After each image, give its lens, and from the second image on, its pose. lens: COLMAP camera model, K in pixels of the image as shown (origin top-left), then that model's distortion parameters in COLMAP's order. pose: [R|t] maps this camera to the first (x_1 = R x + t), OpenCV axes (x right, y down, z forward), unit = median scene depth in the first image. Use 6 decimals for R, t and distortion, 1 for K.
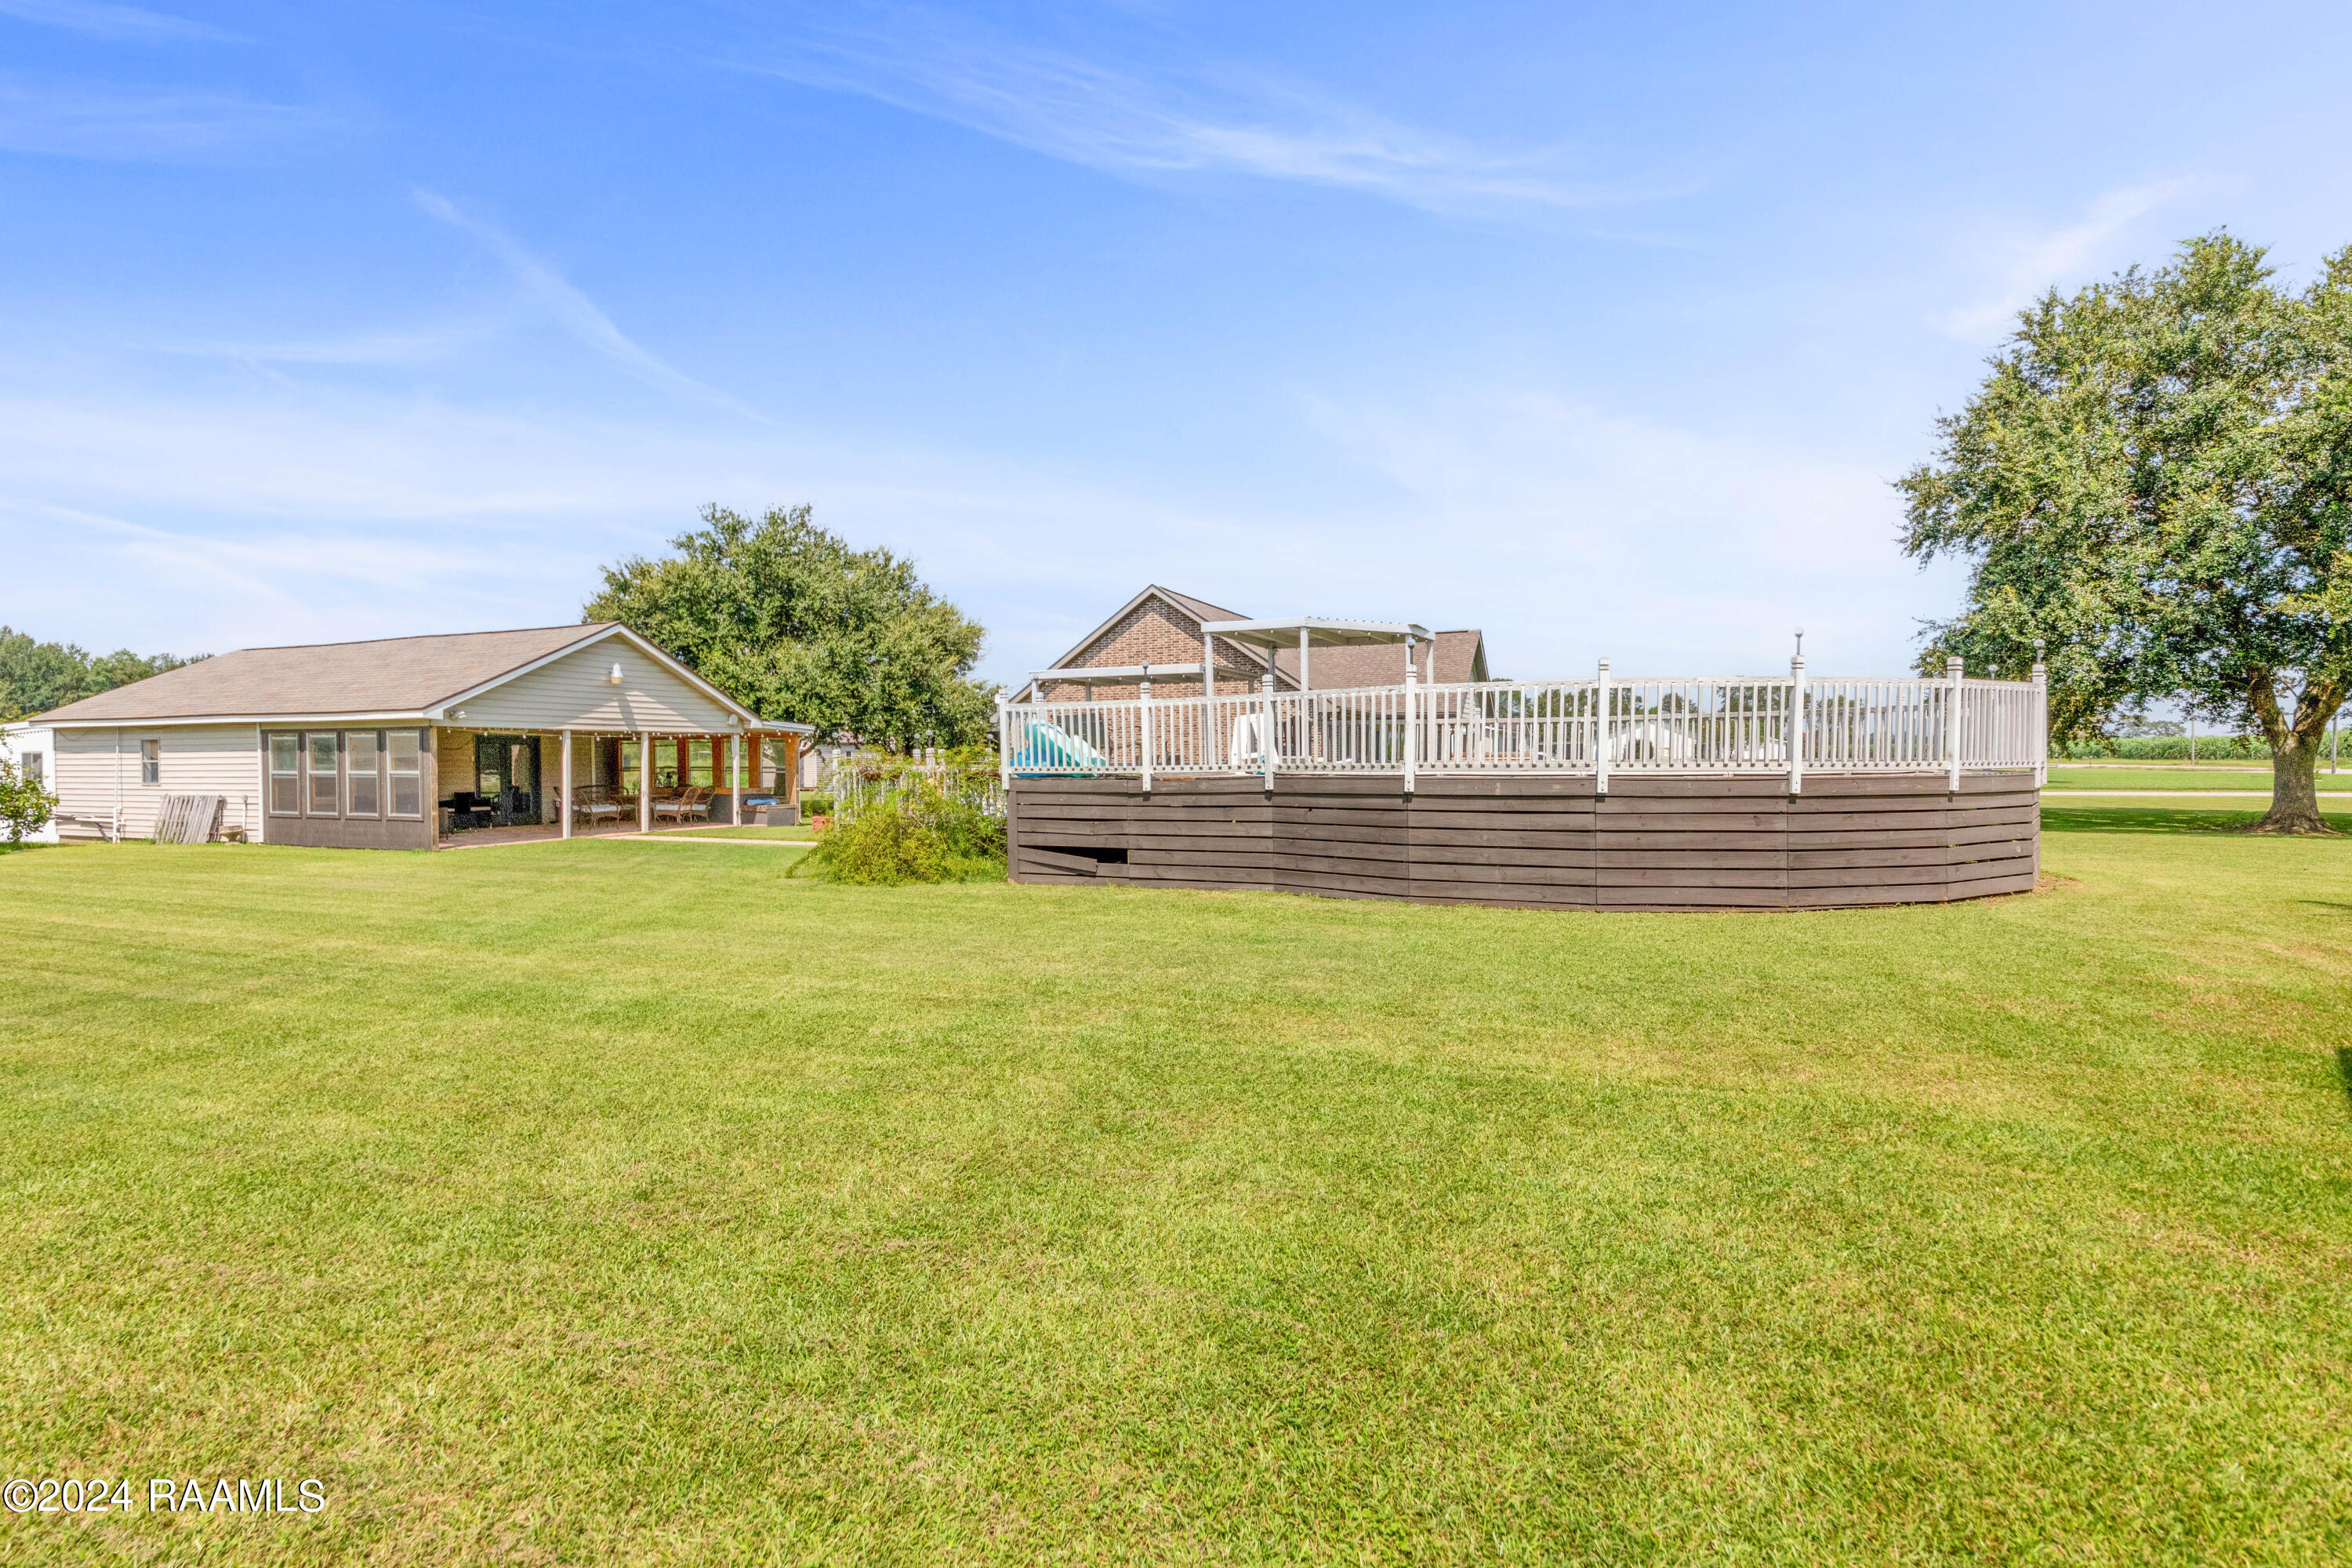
lens RADIAL K [[1122.7, 0, 1155.5], [0, 1122.7, 773.6], [0, 0, 1]] dist [-0.020424, -0.000069]
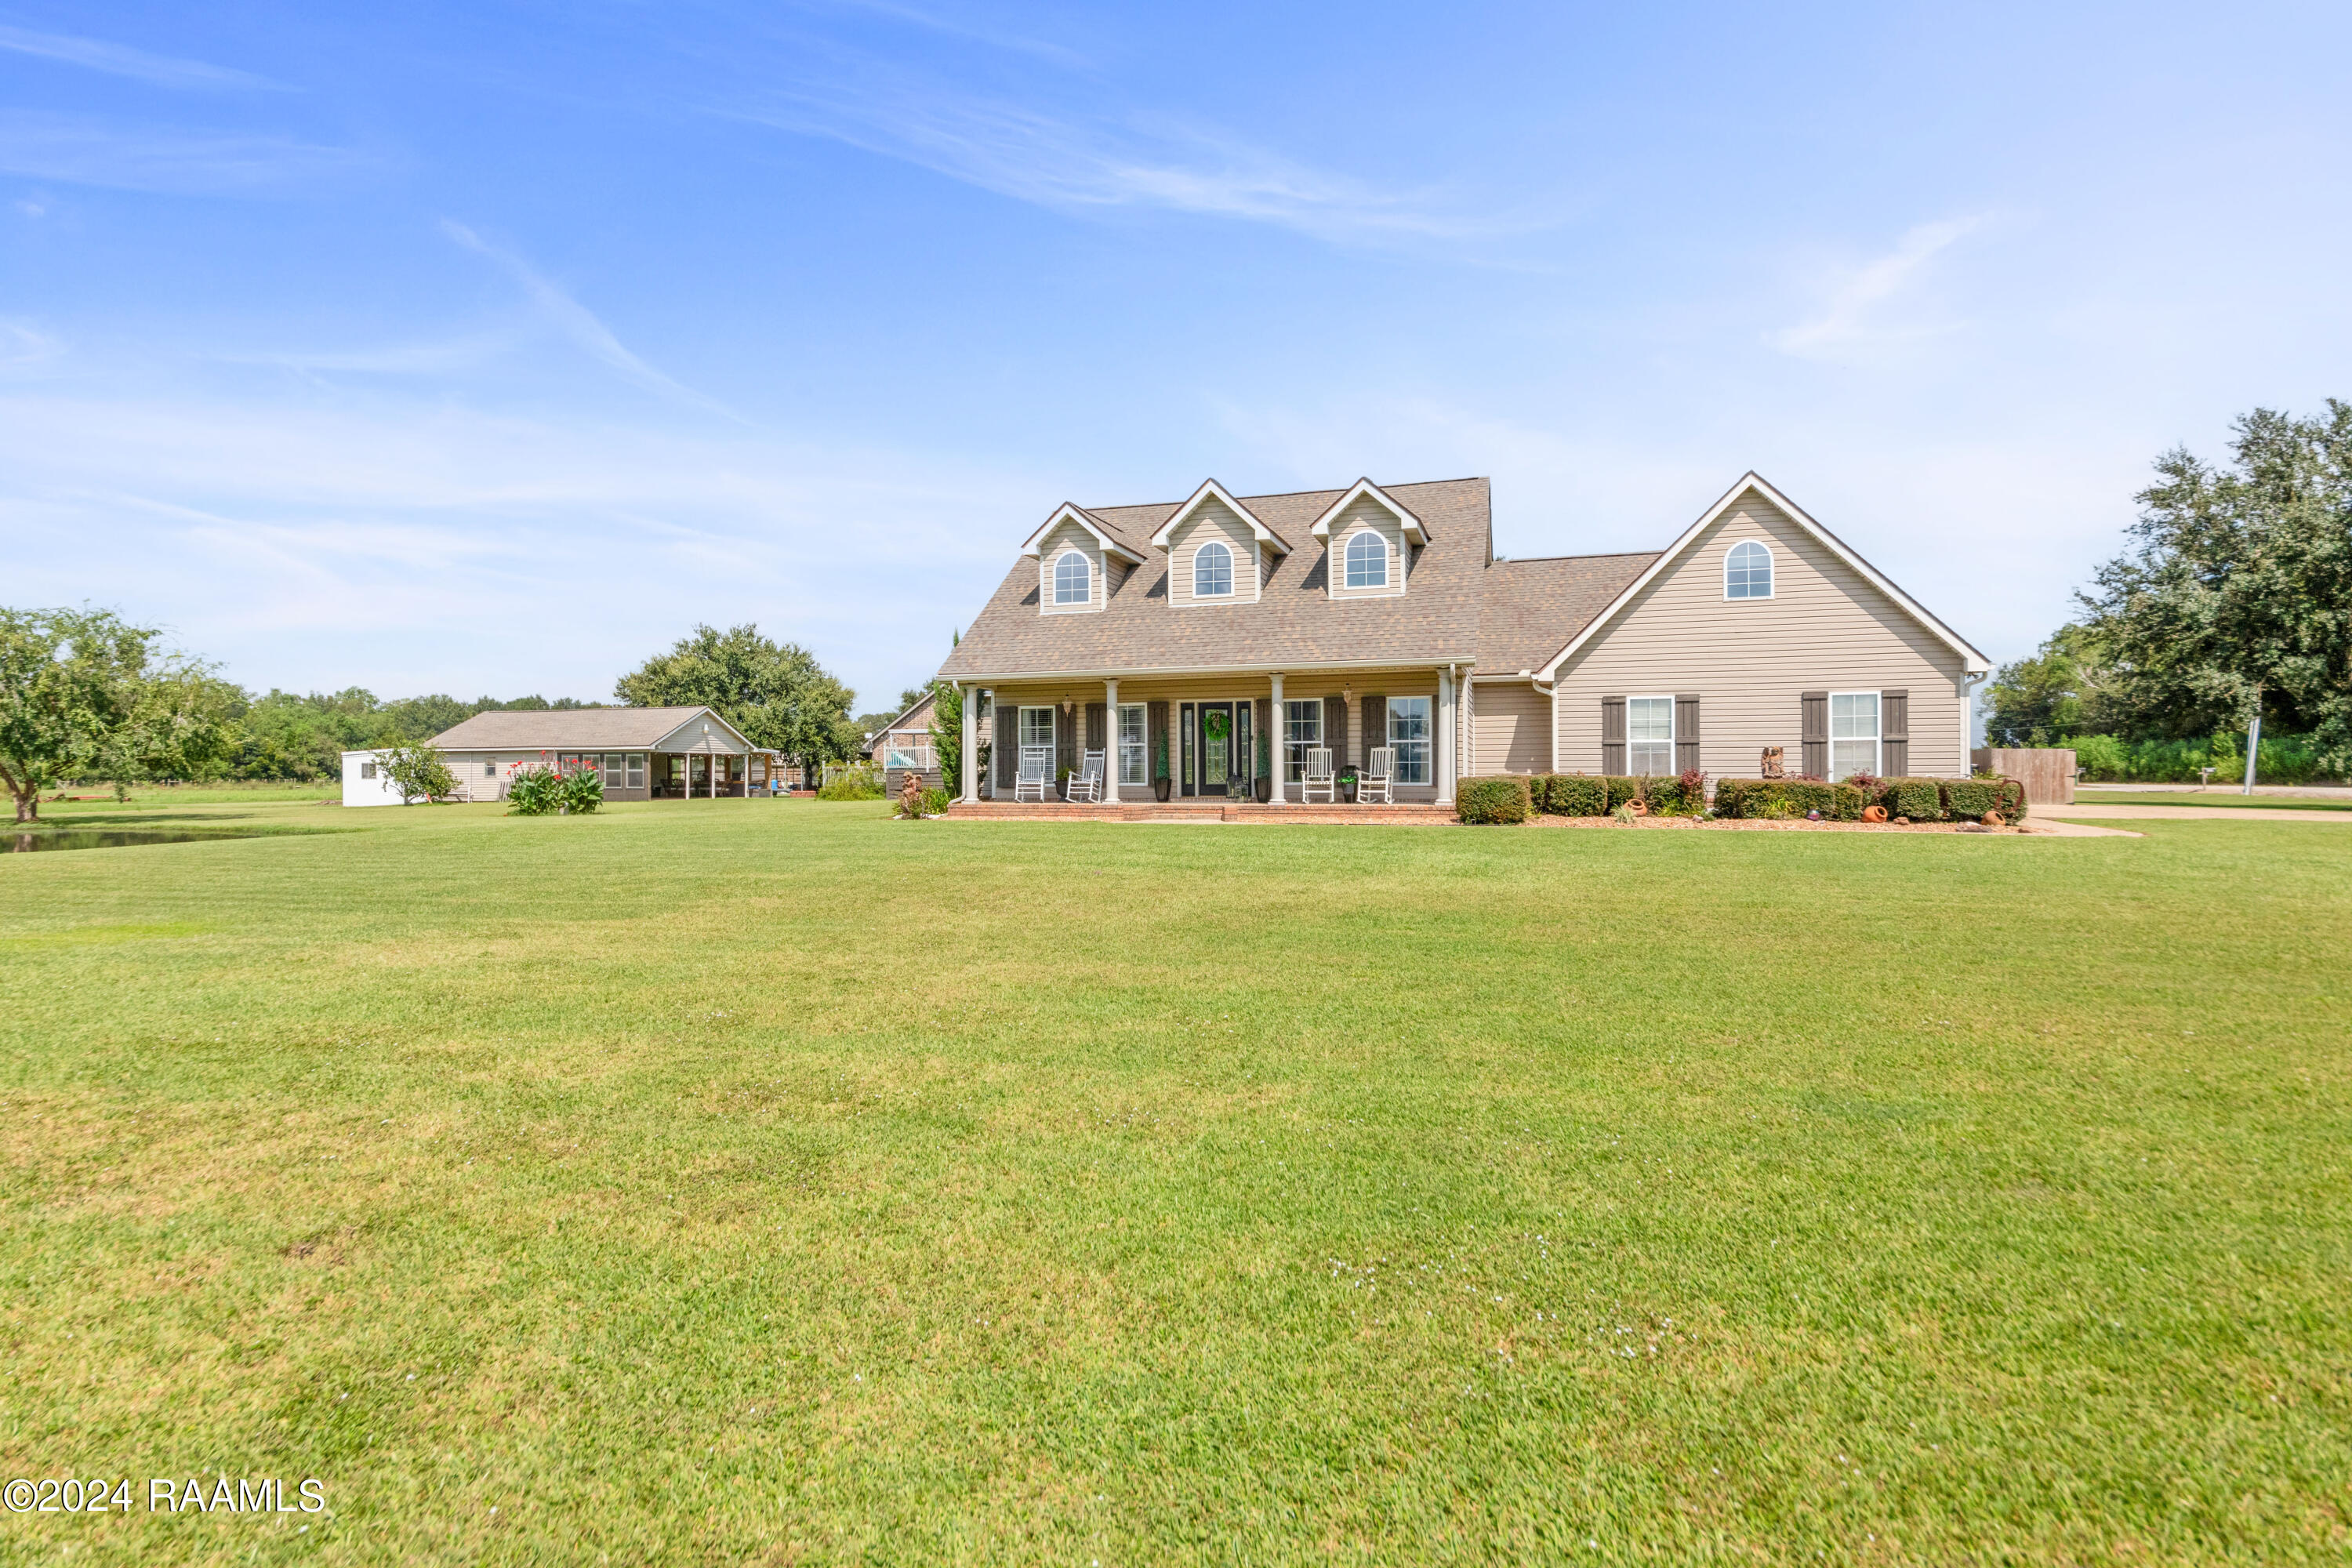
lens RADIAL K [[1205.2, 0, 1139.8], [0, 1205.2, 781.4], [0, 0, 1]] dist [-0.014529, 0.000846]
pose [[0.993458, -0.001148, 0.114191, 0.082677], [0.002213, 0.999955, -0.009200, 0.029470], [-0.114176, 0.009393, 0.993416, -1.050510]]
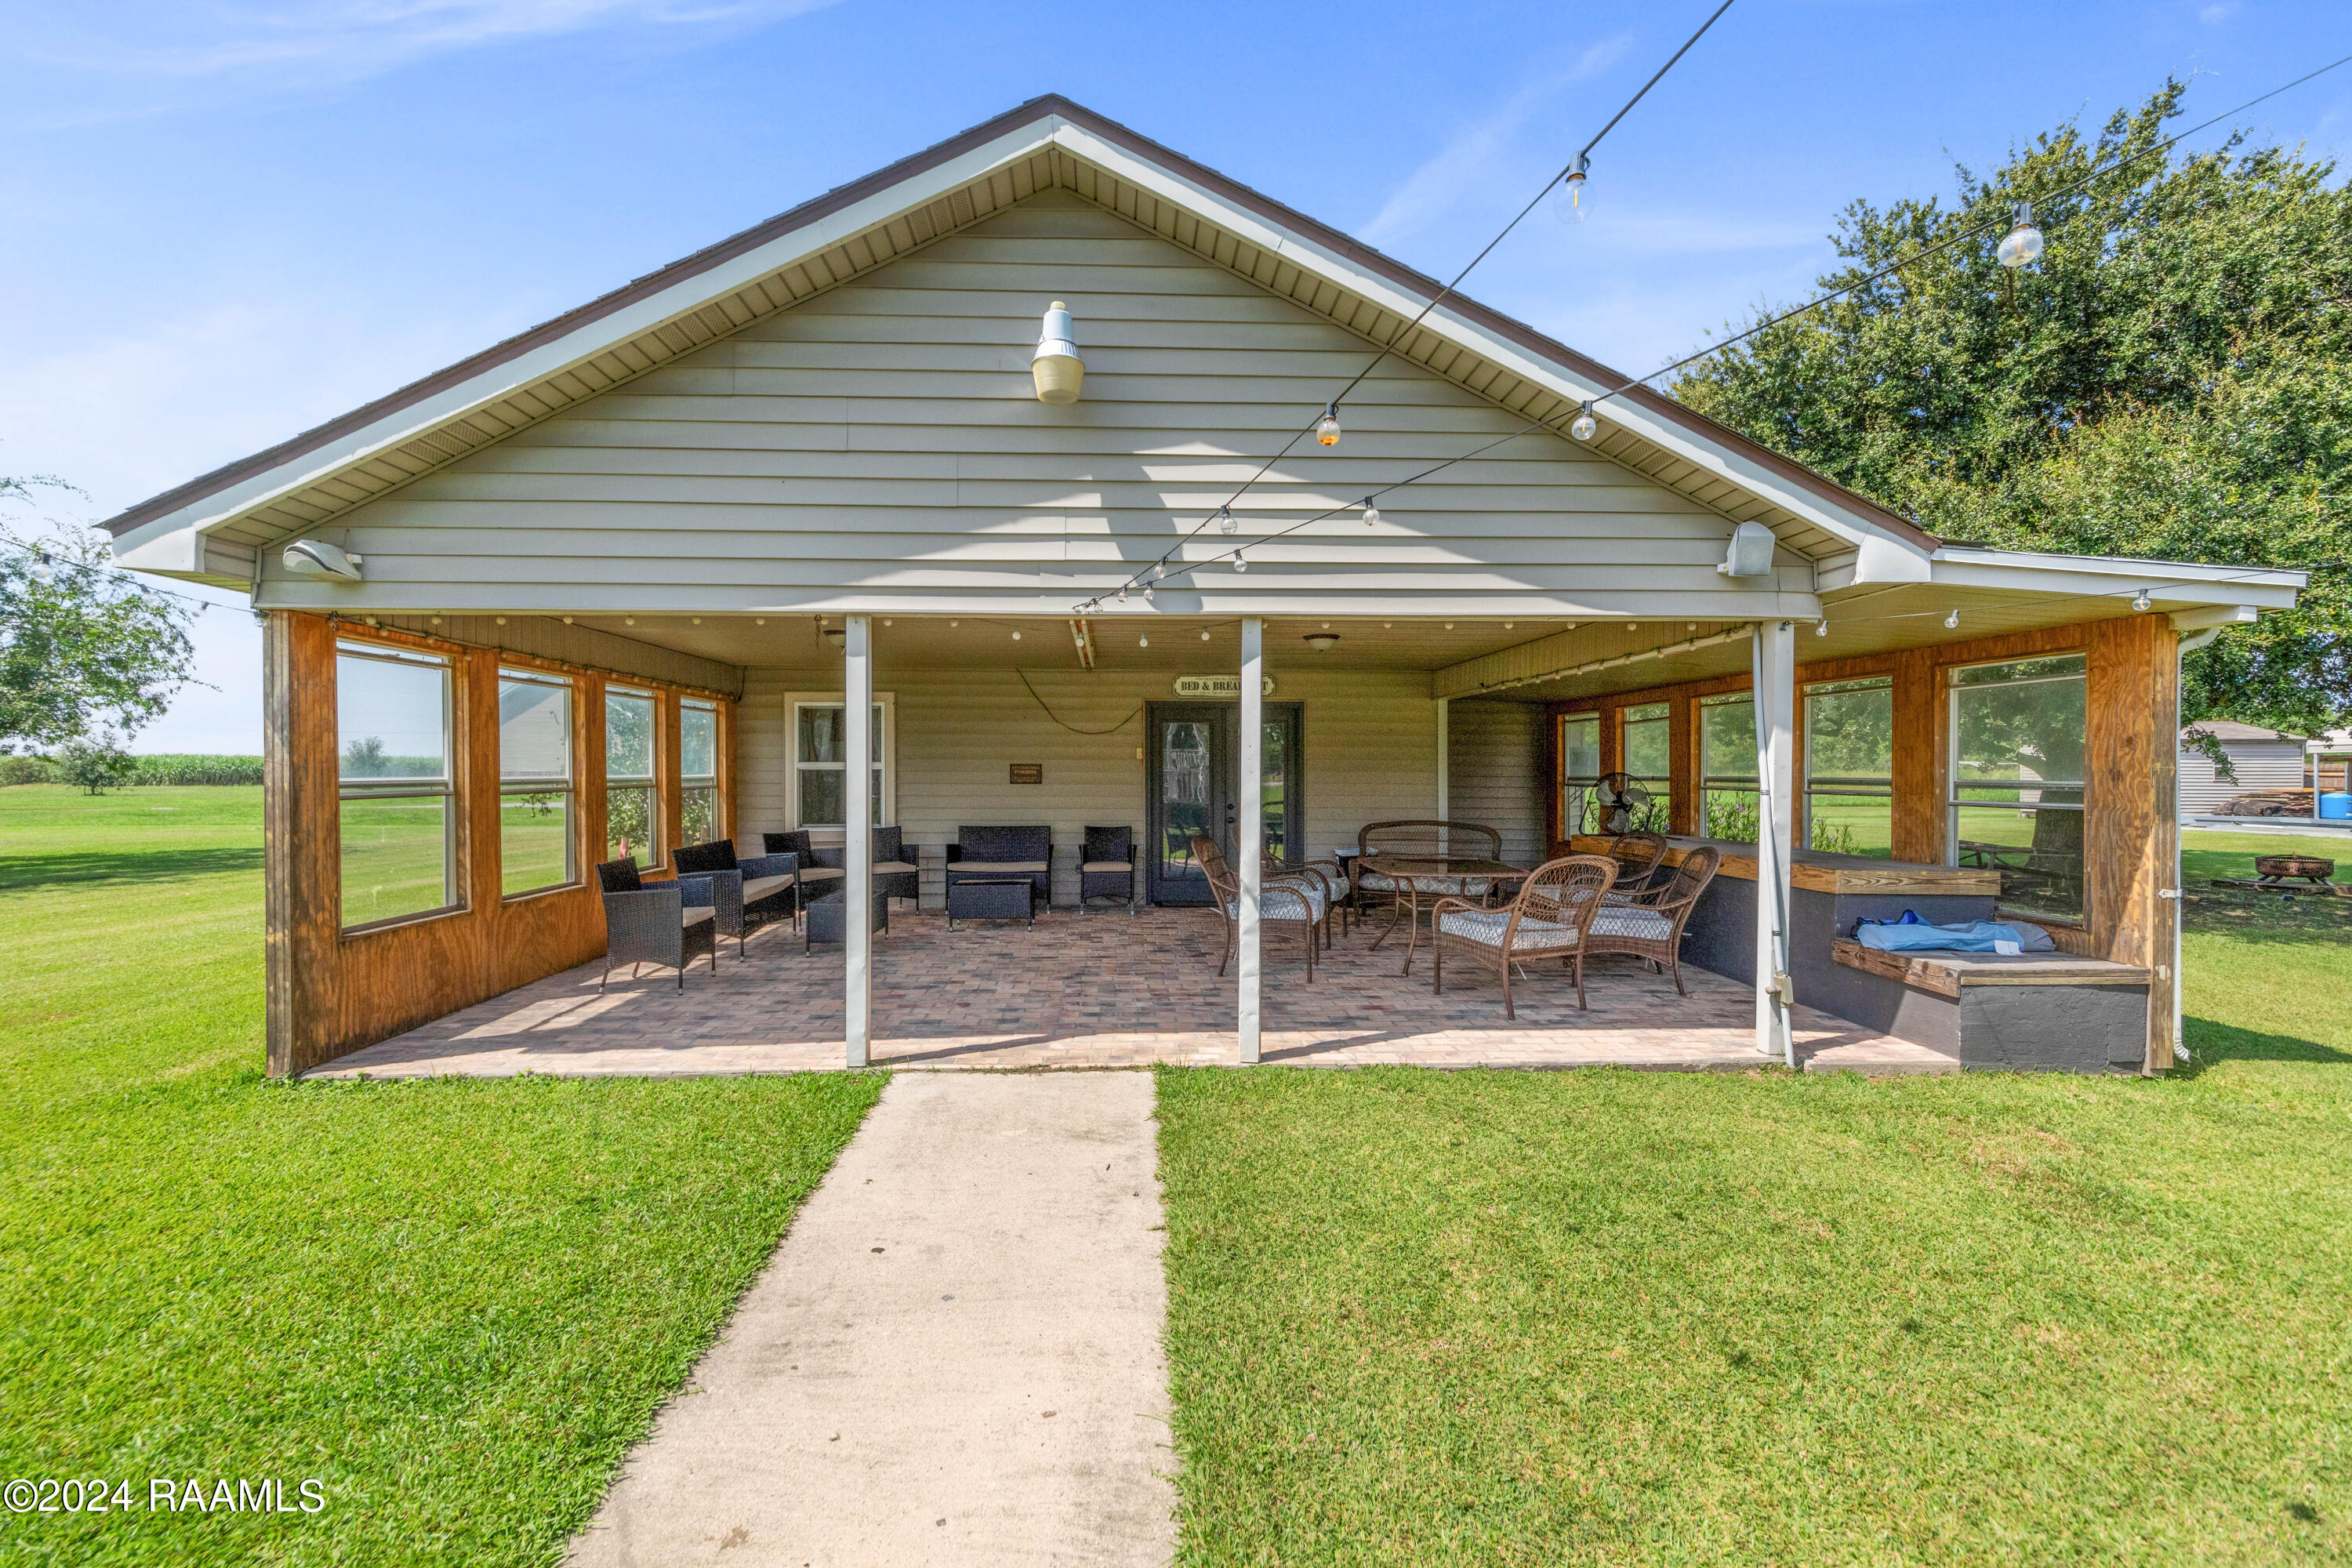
lens RADIAL K [[892.2, 0, 1155.7], [0, 892.2, 774.5], [0, 0, 1]] dist [-0.007447, 0.002491]
pose [[0.441563, 0.009876, -0.897176, -0.210863], [-0.010952, 0.999924, 0.005616, -0.004746], [0.897163, 0.007346, 0.441638, 0.629838]]
